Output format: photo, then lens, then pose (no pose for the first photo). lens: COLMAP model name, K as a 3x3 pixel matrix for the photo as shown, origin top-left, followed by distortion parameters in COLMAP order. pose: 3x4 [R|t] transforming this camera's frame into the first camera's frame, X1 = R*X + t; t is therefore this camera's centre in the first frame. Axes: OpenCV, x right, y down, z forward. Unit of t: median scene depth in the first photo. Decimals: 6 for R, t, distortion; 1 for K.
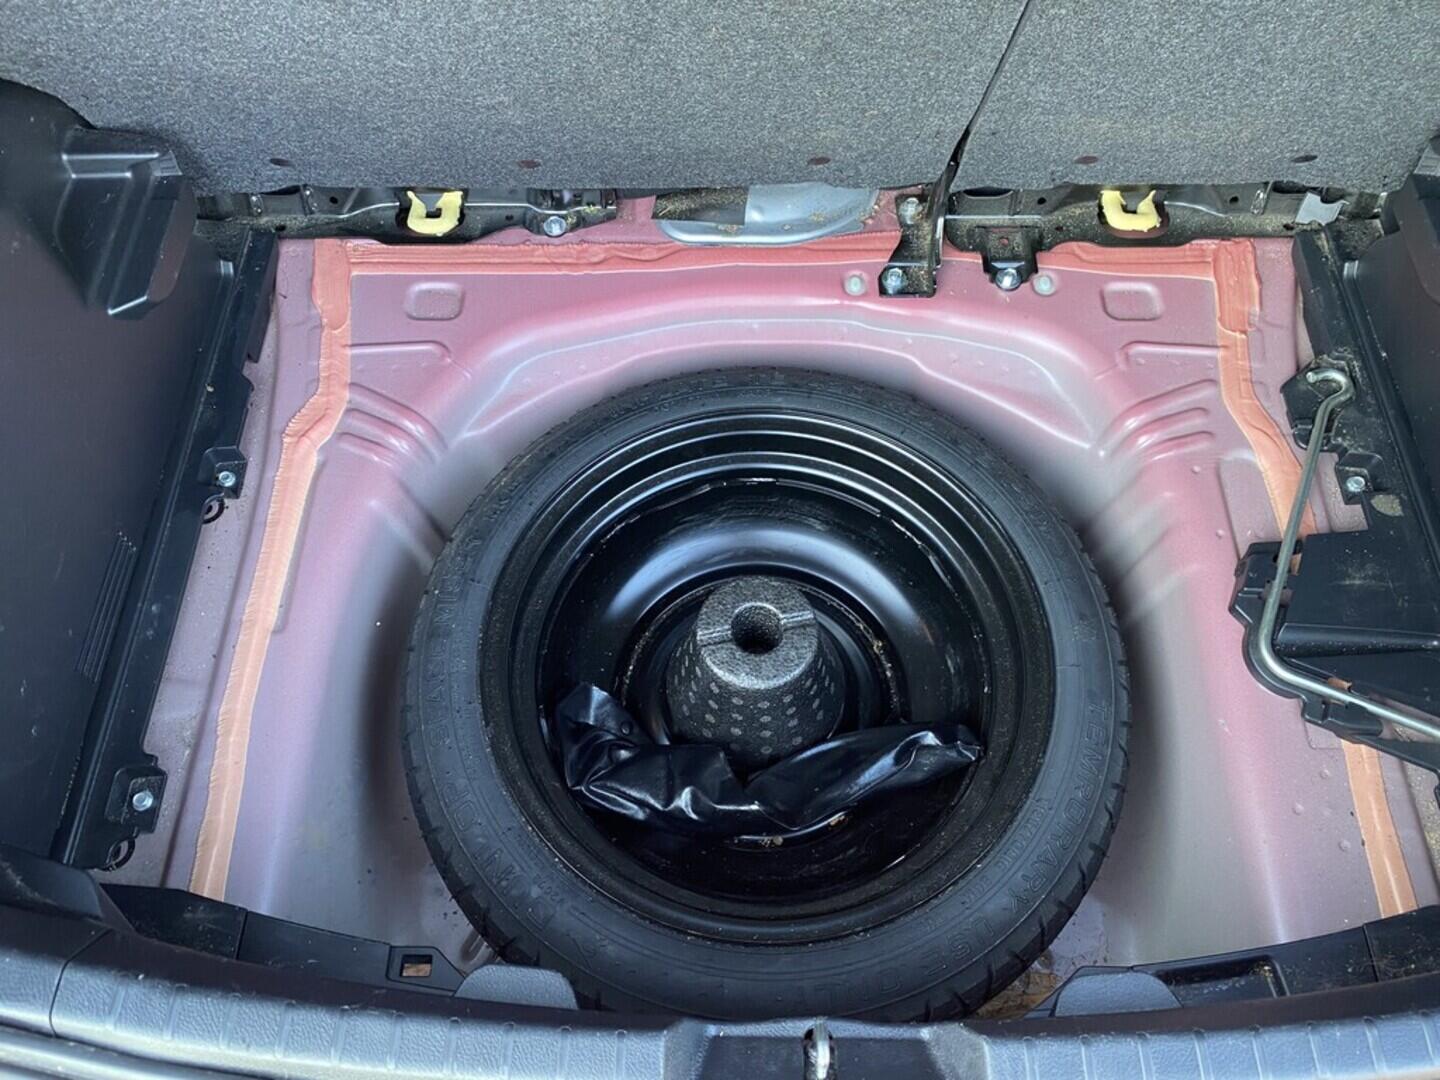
lens RADIAL K [[1093.2, 0, 714.9], [0, 1093.2, 524.1], [0, 0, 1]] dist [0.039377, -0.047565]
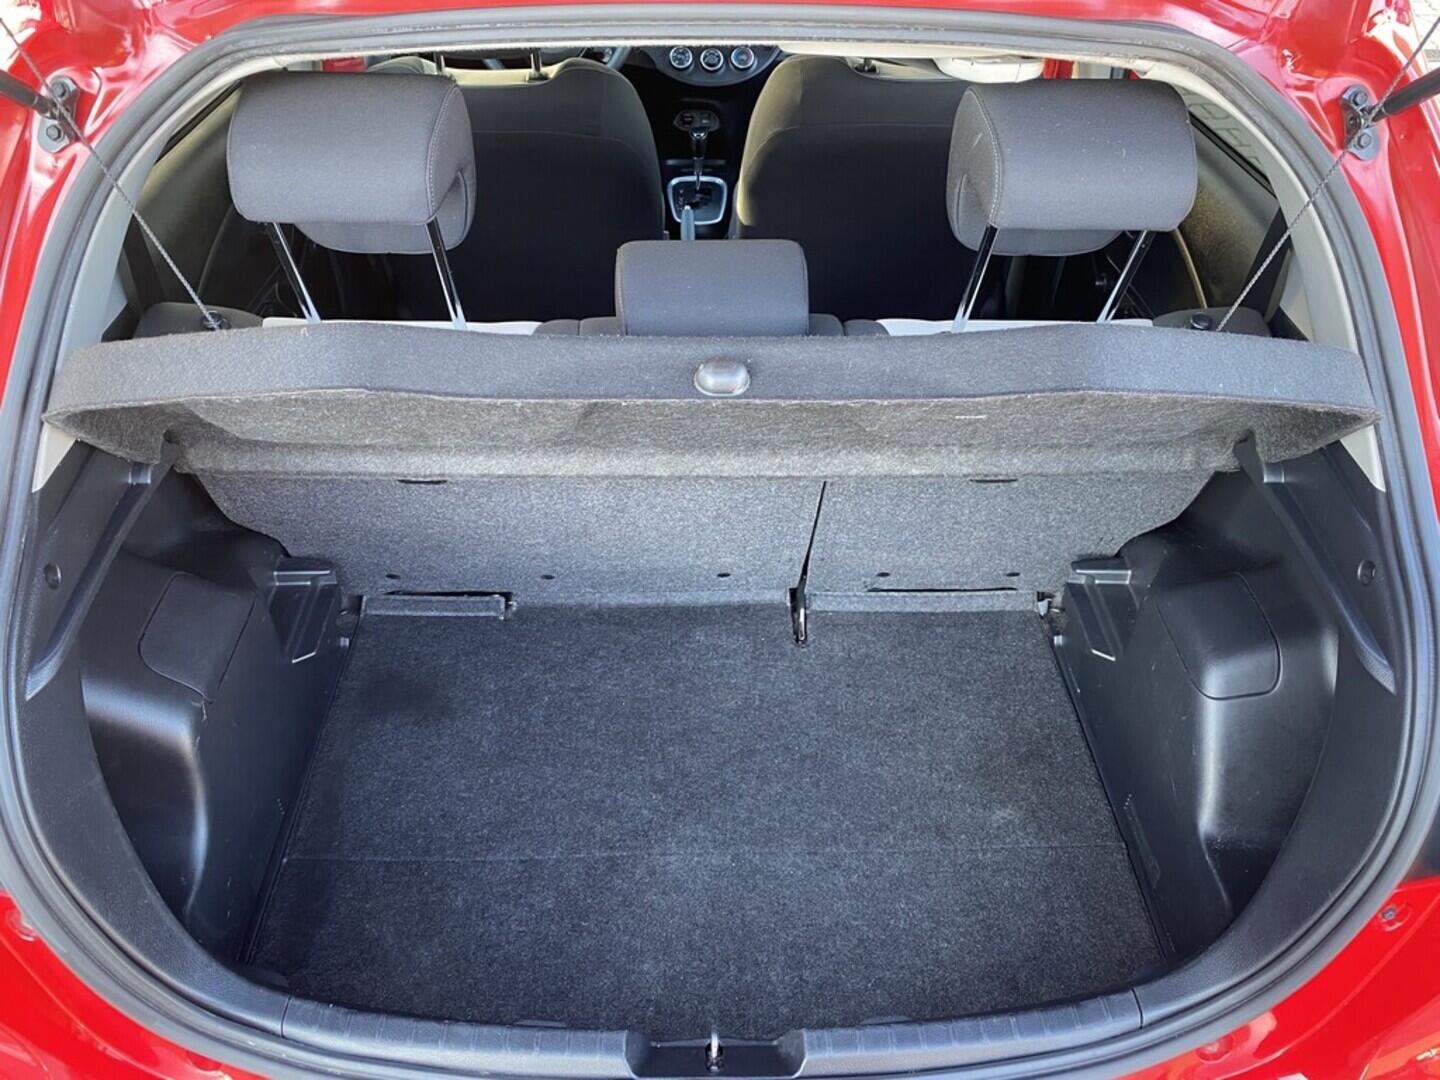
lens RADIAL K [[1093.2, 0, 715.9], [0, 1093.2, 543.3], [0, 0, 1]] dist [0.039377, -0.047565]
pose [[0.999180, 0.001103, 0.040467, 0.017664], [0.013236, 0.935793, -0.352302, 0.231711], [-0.038257, 0.352549, 0.935011, -0.629904]]
